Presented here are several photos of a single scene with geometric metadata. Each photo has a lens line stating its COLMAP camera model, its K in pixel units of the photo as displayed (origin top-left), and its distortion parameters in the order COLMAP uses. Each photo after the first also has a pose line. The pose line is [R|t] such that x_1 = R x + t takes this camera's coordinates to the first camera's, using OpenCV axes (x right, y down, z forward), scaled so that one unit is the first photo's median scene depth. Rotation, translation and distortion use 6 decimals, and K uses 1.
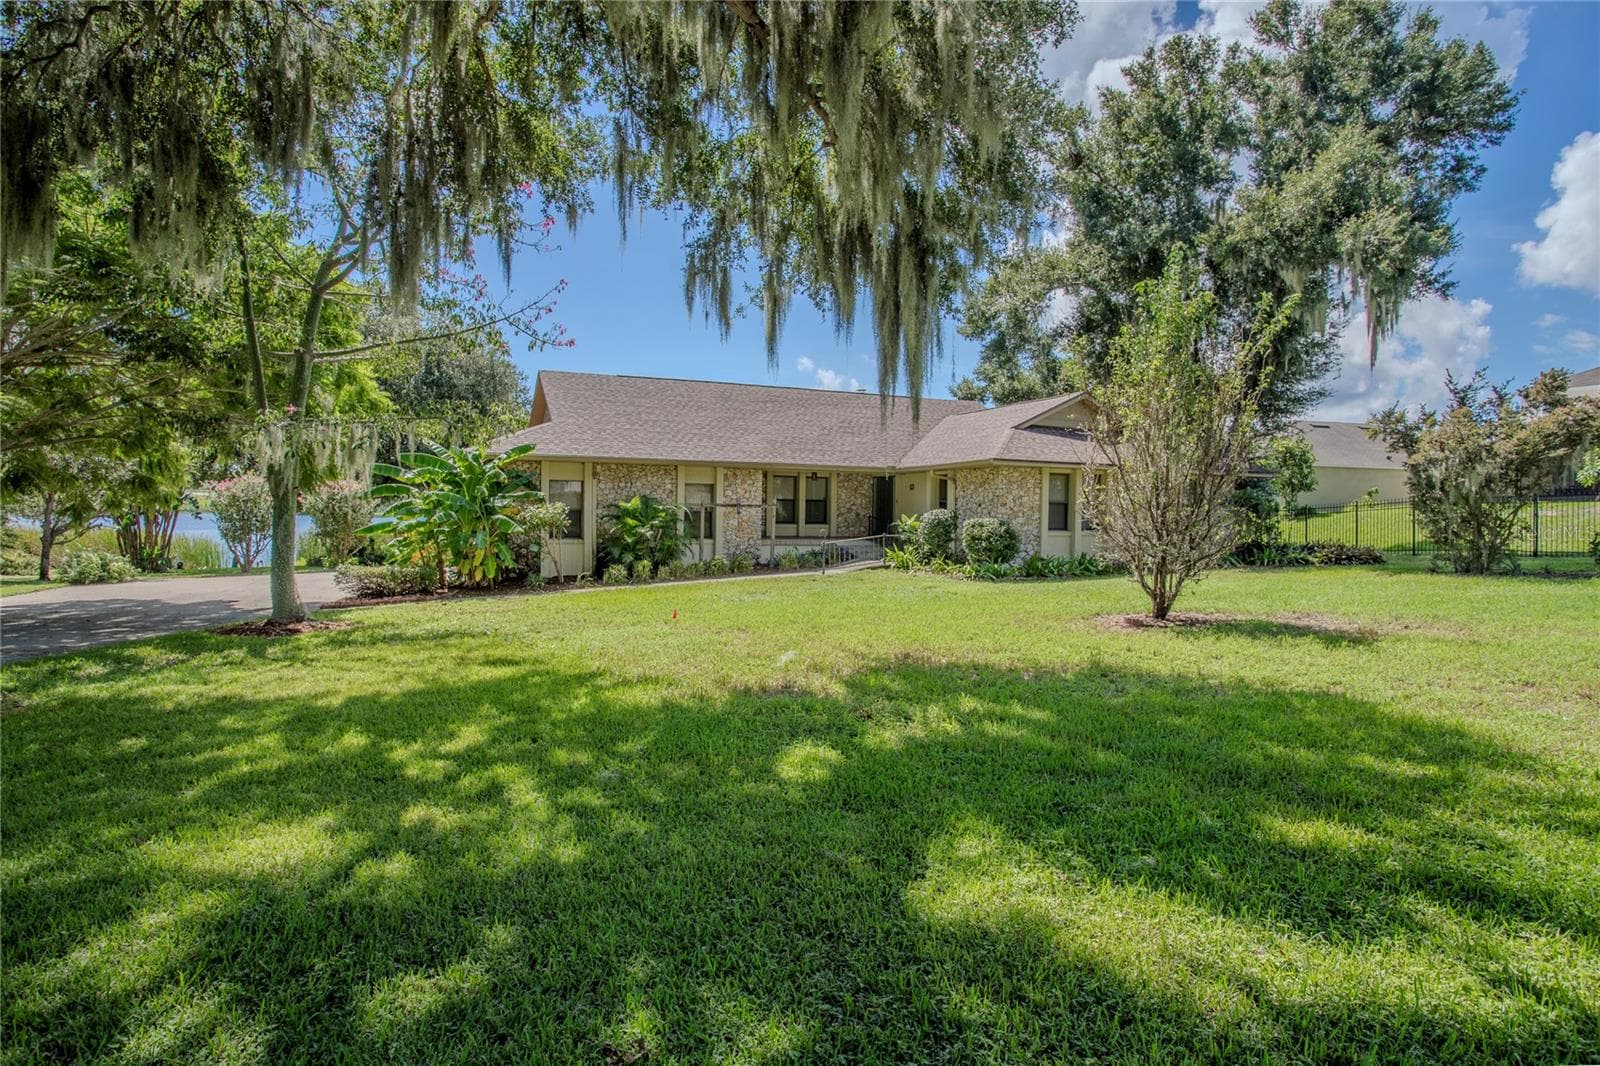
lens RADIAL K [[855.9, 0, 800.0], [0, 855.9, 533.0], [0, 0, 1]] dist [-0.027349, 0.000654]
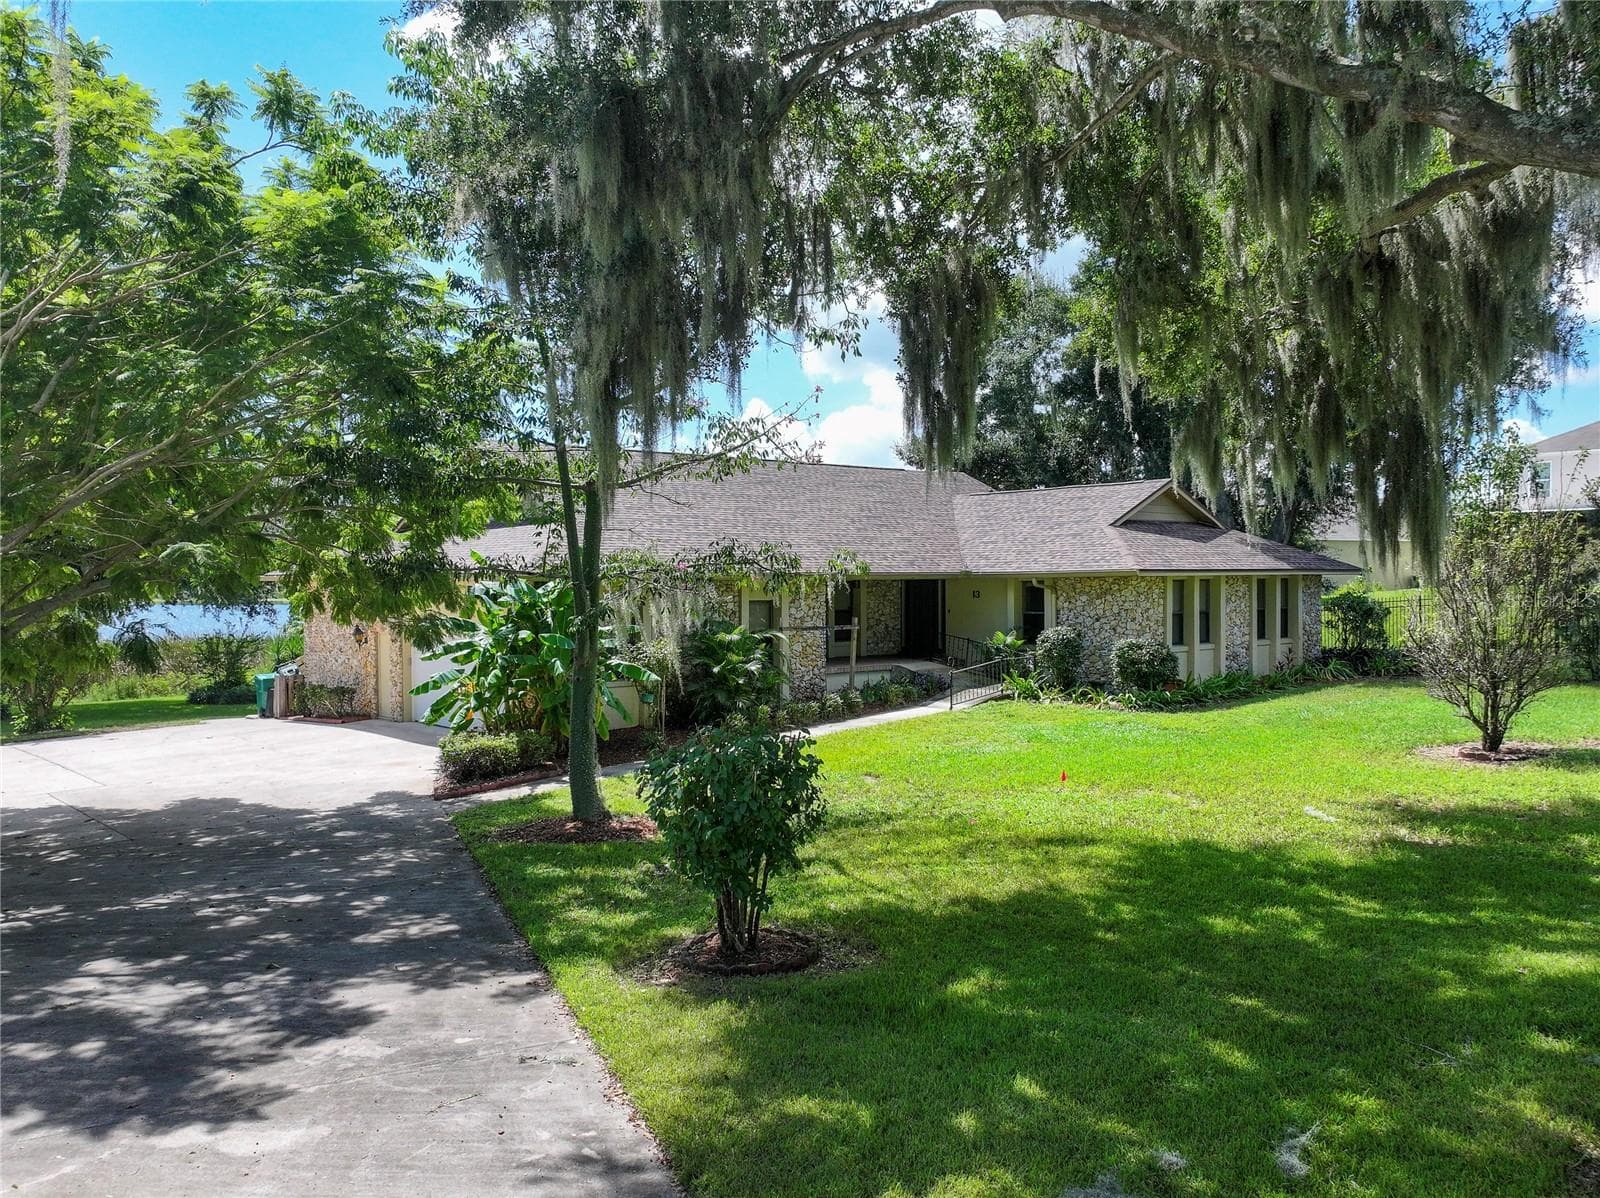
lens RADIAL K [[1255.0, 0, 800.0], [0, 1255.0, 599.0], [0, 0, 1]] dist [0.015701, 0.000925]
pose [[0.960151, -0.026614, 0.278213, -0.406741], [0.030667, 0.999477, -0.010226, -0.046889], [-0.277795, 0.018351, 0.960465, -0.127106]]
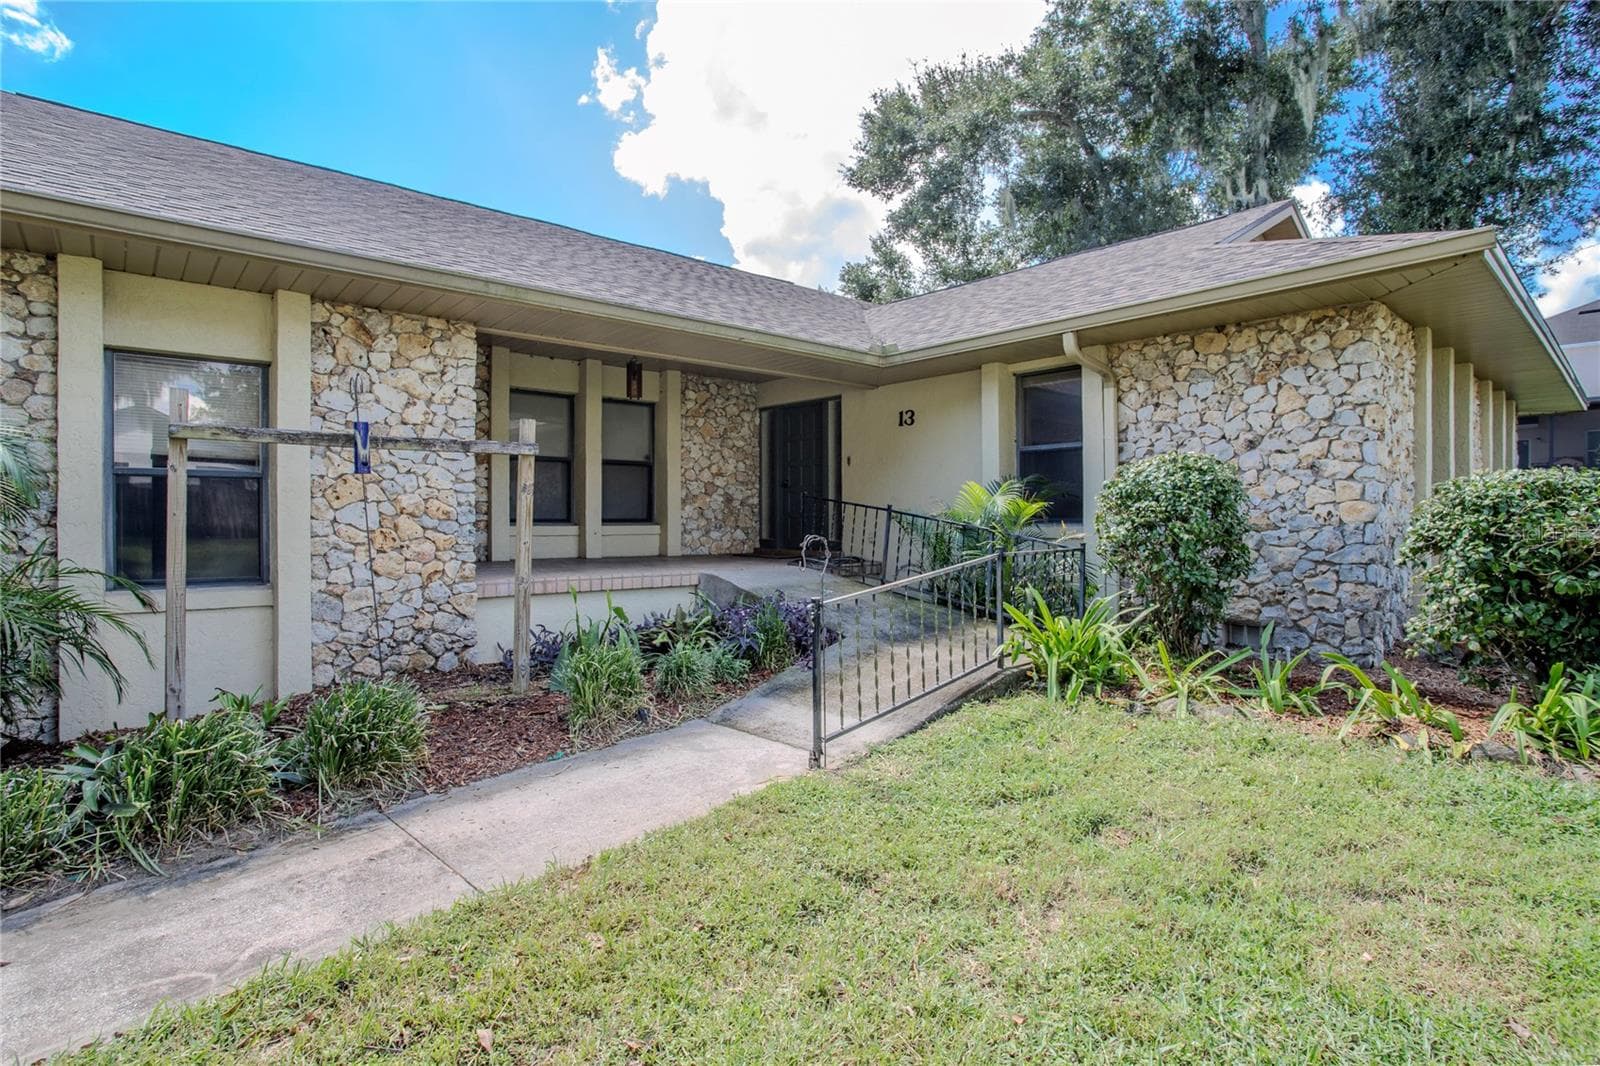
lens RADIAL K [[855.9, 0, 800.0], [0, 855.9, 533.0], [0, 0, 1]] dist [-0.027349, 0.000654]
pose [[0.950053, -0.021376, 0.311357, -0.032327], [0.024639, 0.999675, -0.006550, -0.002628], [-0.311115, 0.013894, 0.950271, 0.728060]]
